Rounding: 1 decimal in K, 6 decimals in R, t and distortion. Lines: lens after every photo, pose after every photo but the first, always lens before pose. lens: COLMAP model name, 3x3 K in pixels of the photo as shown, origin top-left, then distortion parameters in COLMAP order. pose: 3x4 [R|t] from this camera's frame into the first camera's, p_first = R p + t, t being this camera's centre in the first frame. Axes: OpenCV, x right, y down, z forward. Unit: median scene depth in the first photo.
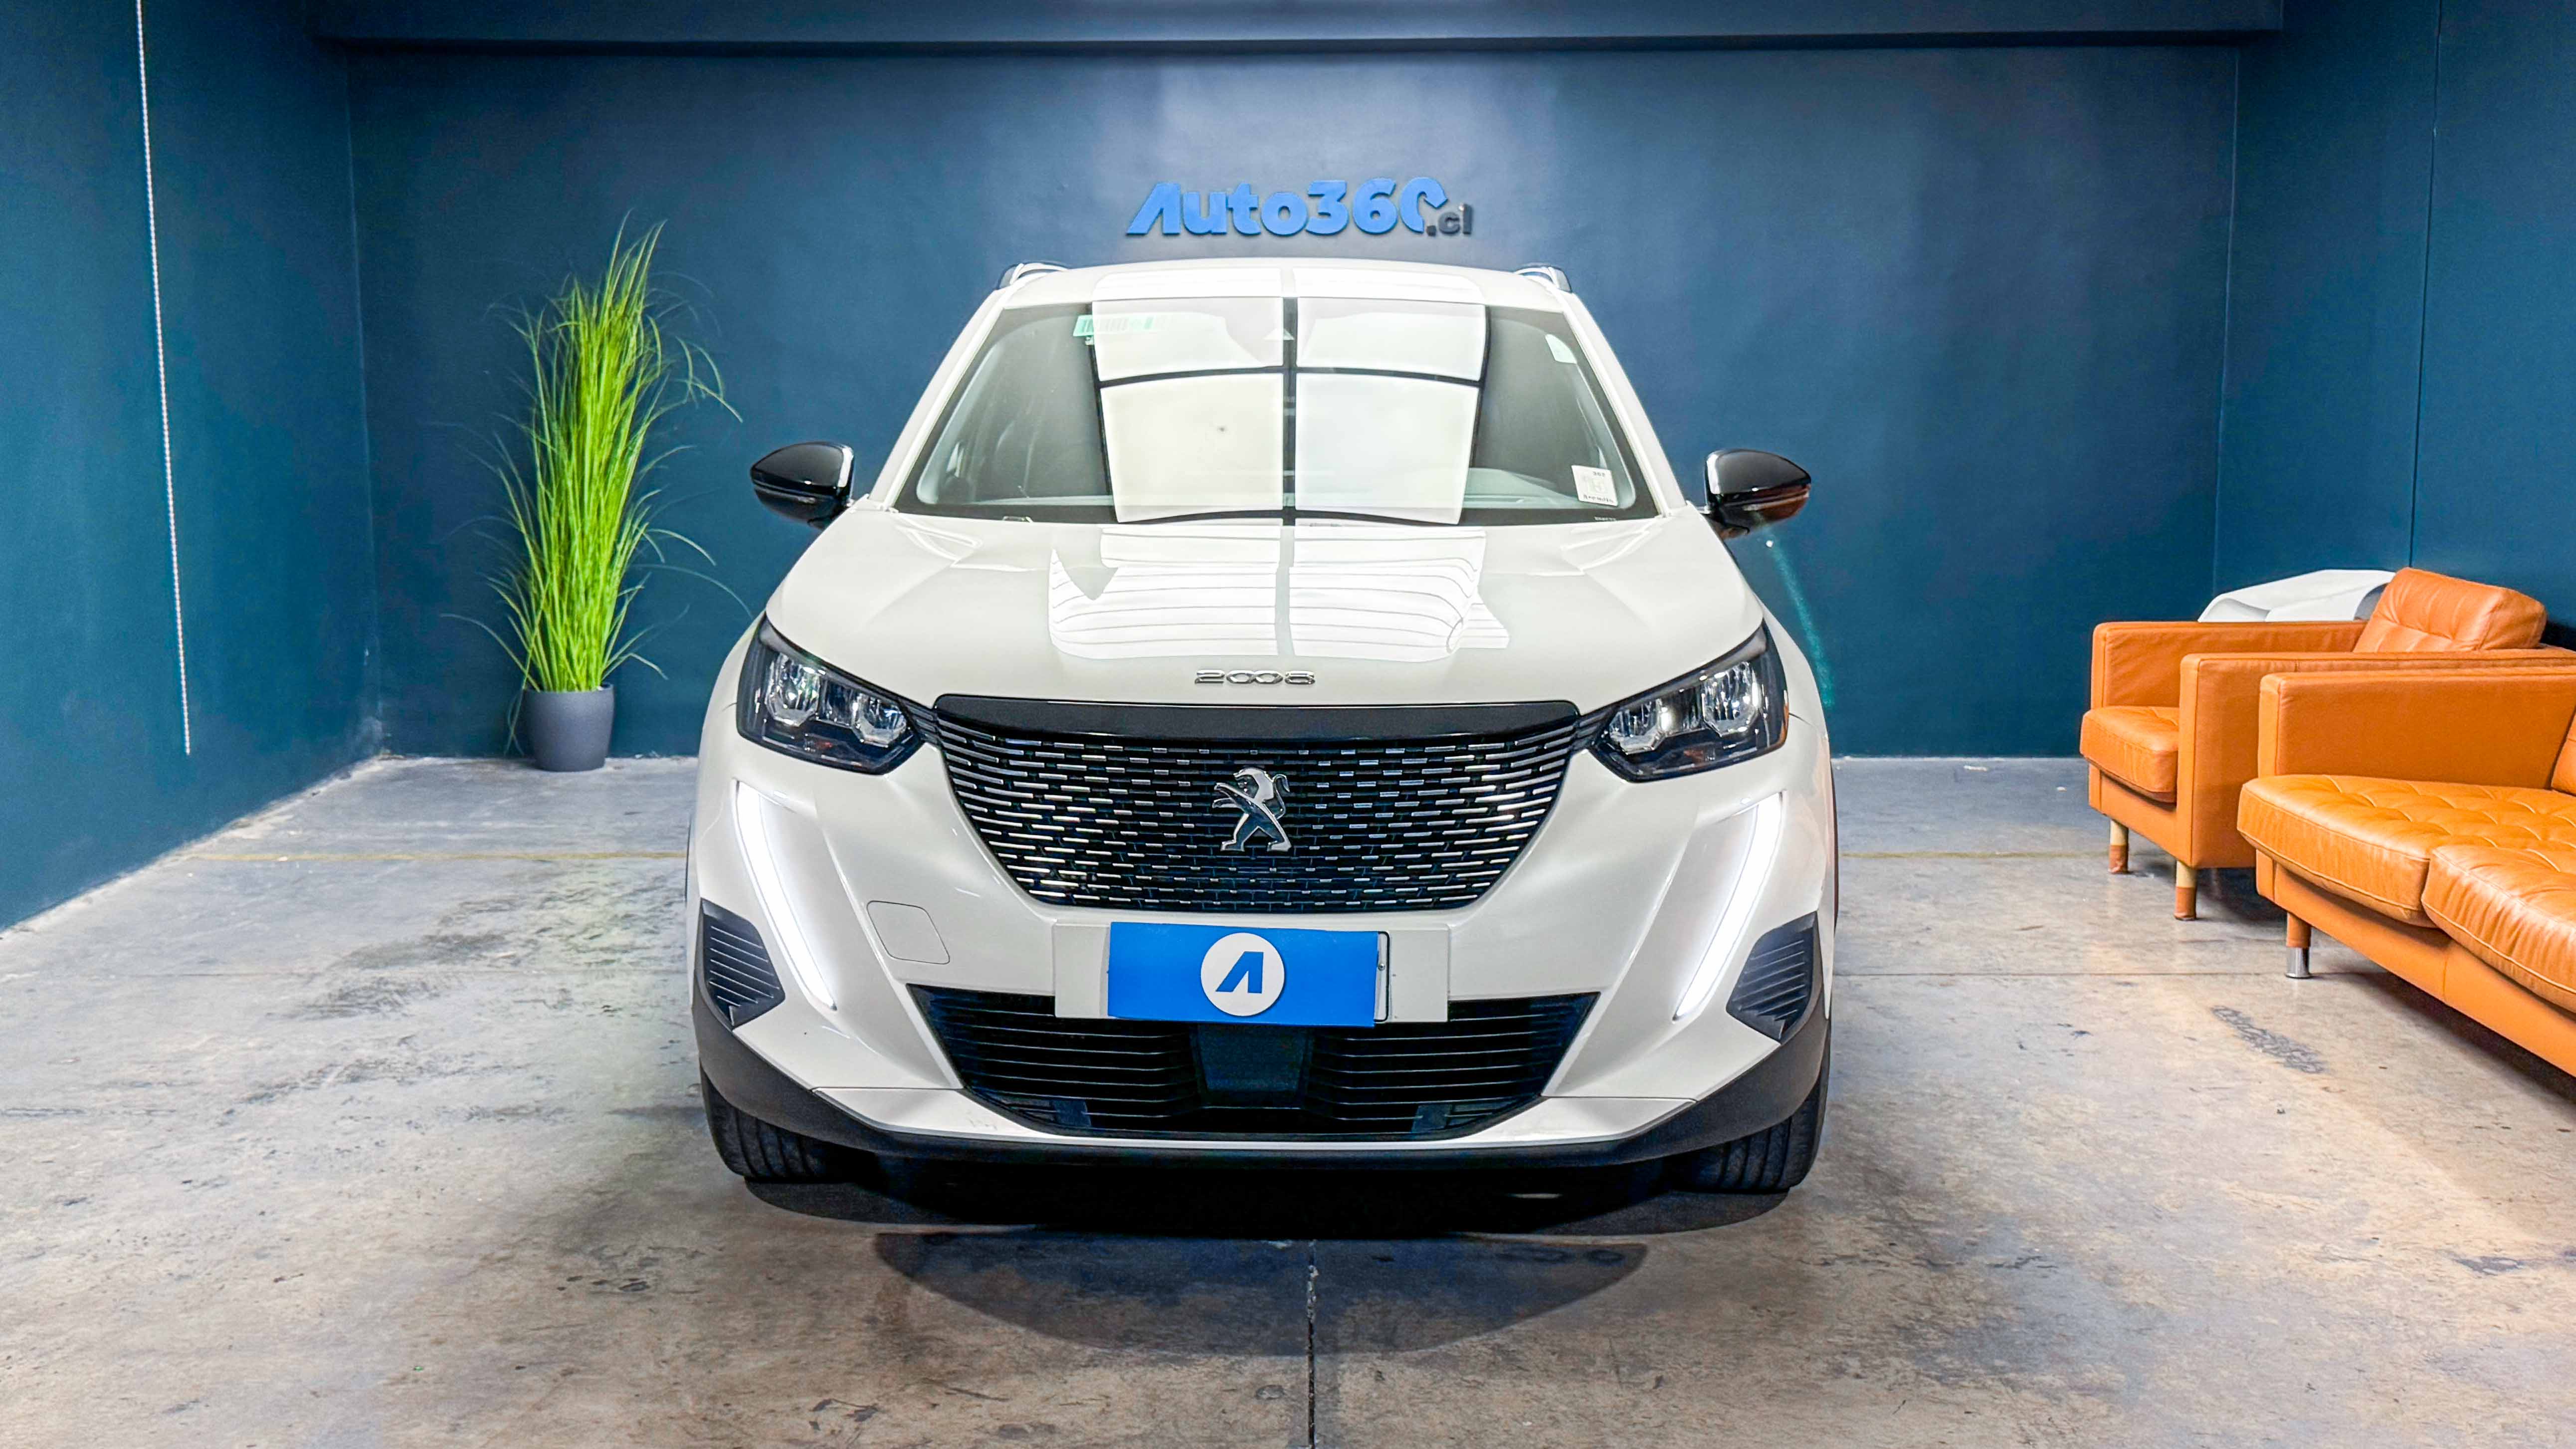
lens RADIAL K [[2565.5, 0, 1288.0], [0, 2565.5, 724.5], [0, 0, 1]] dist [0.118562, -0.182489]
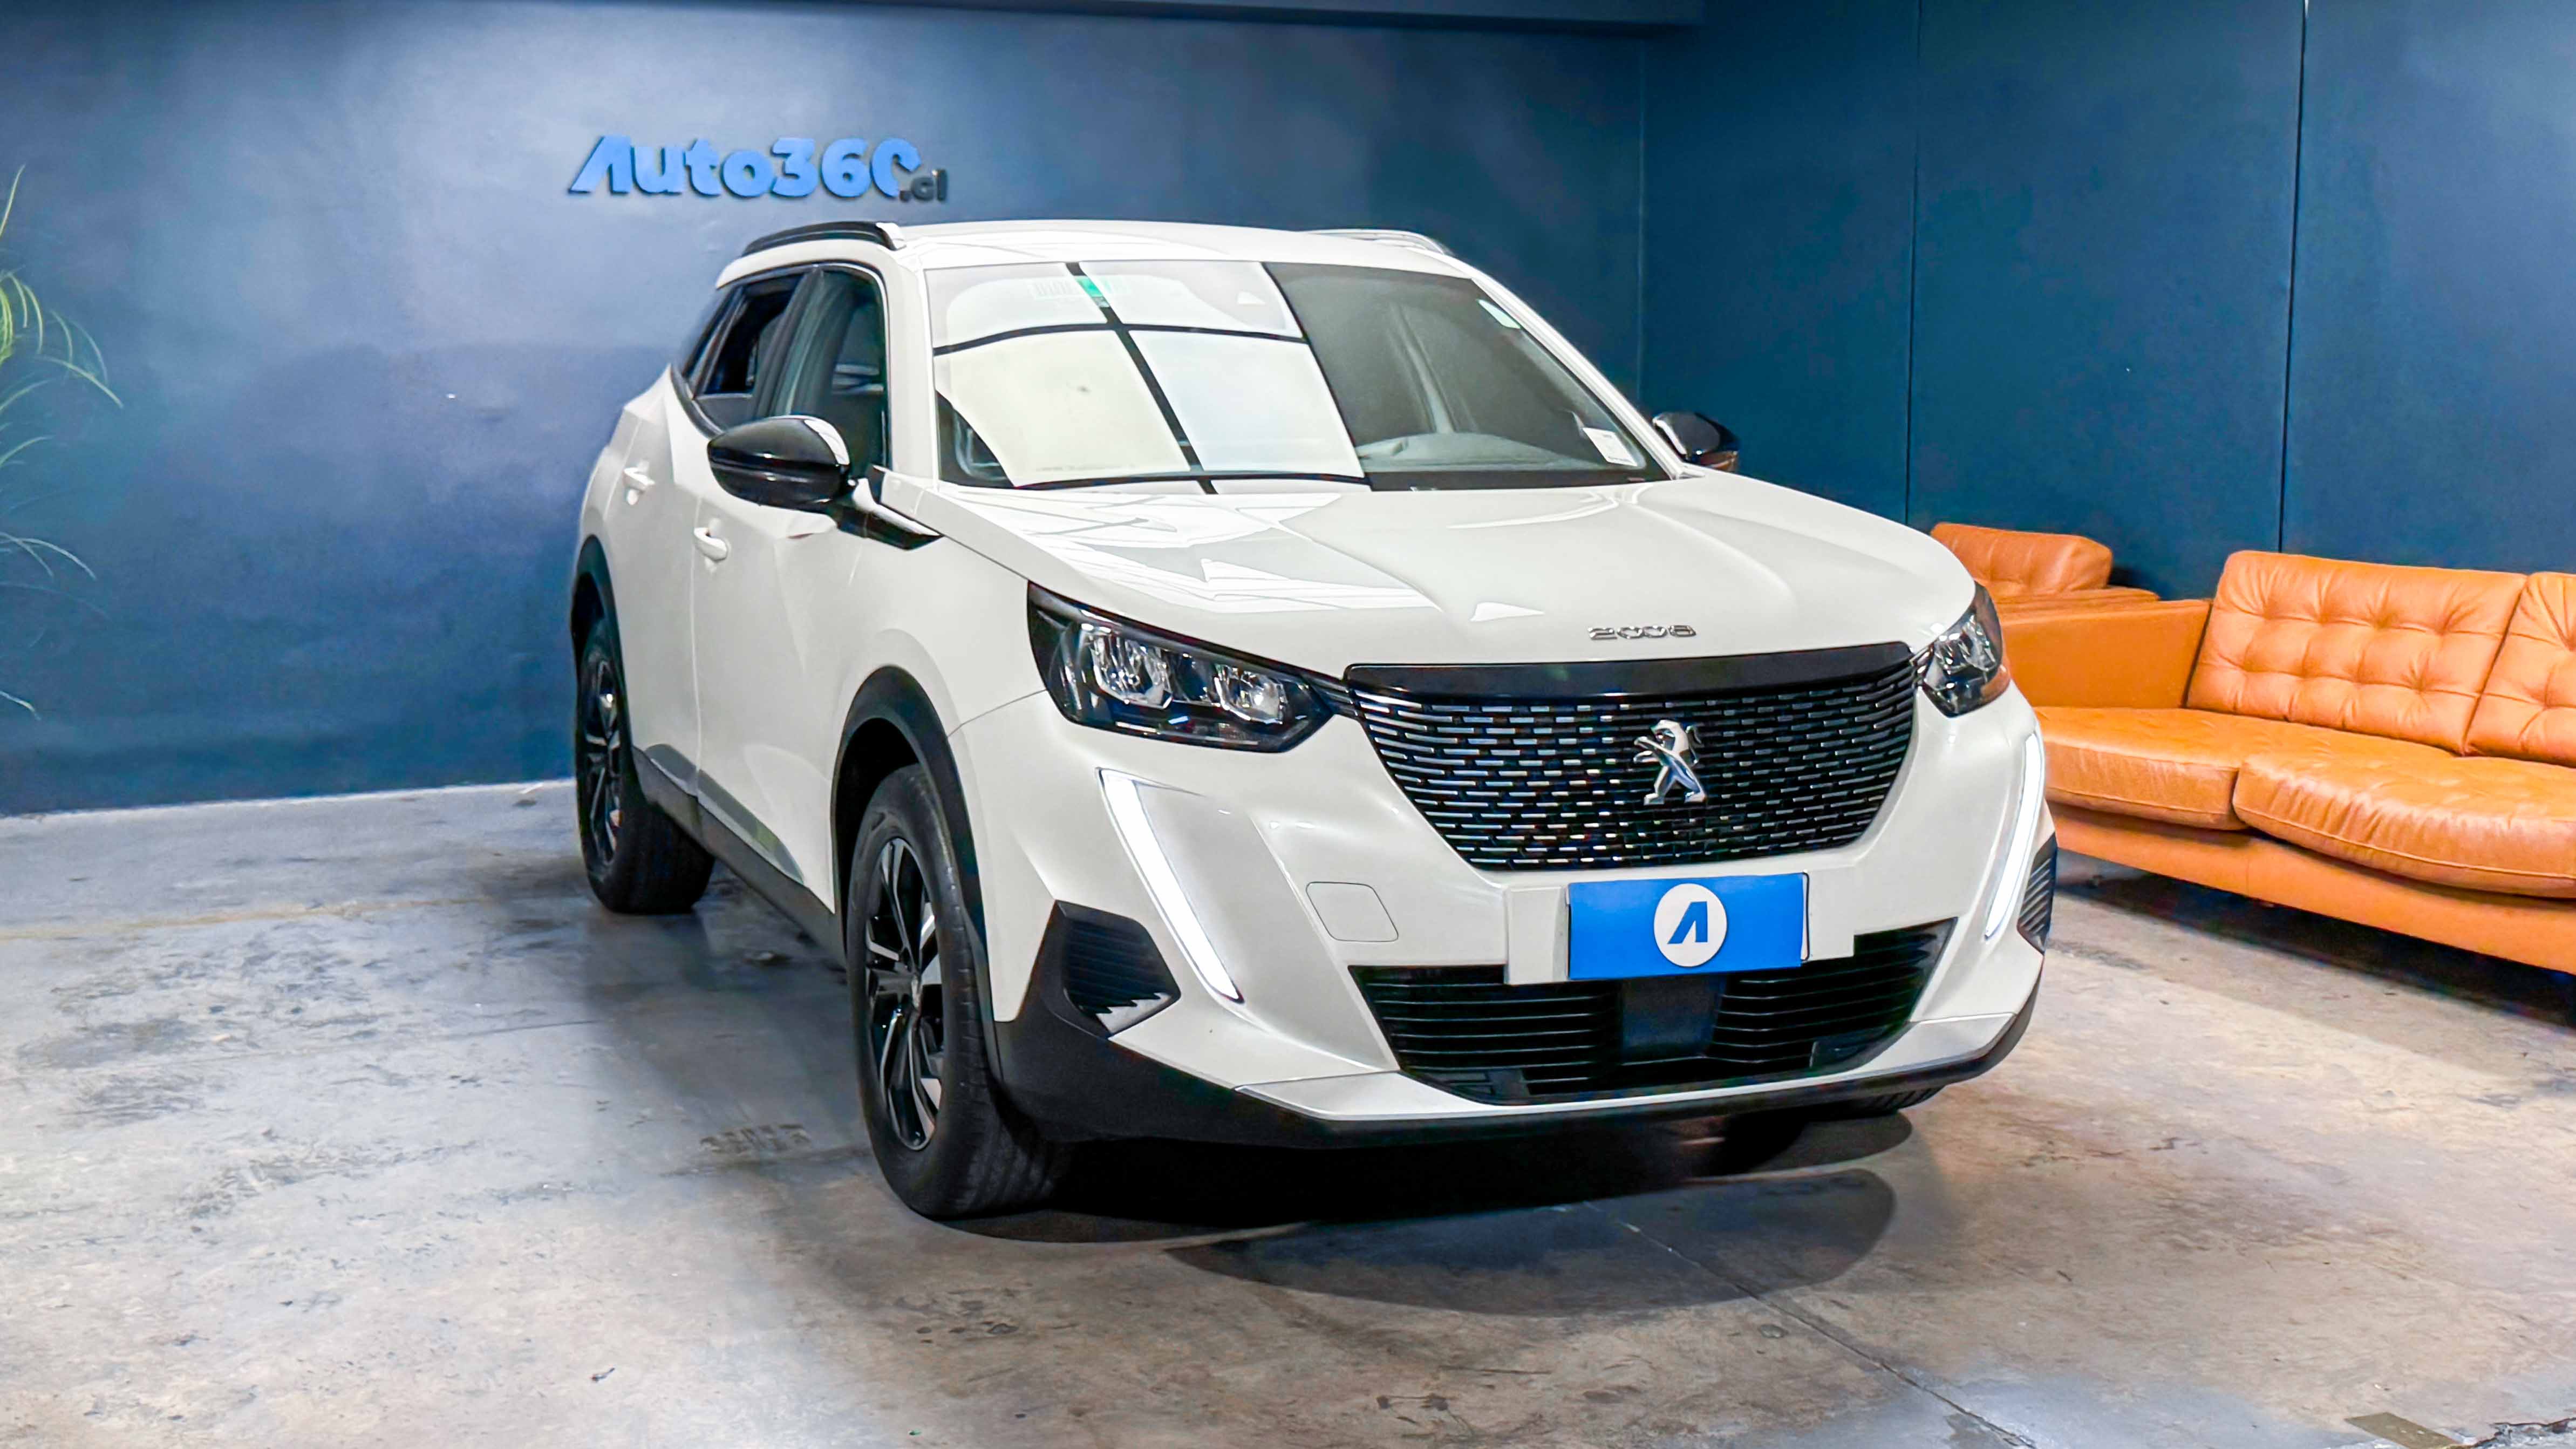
lens RADIAL K [[2756.7, 0, 1288.0], [0, 2756.7, 724.5], [0, 0, 1]] dist [0.136459, -0.221243]
pose [[0.927042, -0.055695, 0.370798, -0.544832], [0.057503, 0.998326, 0.006188, 0.002962], [-0.370522, 0.015585, 0.928693, 0.049085]]
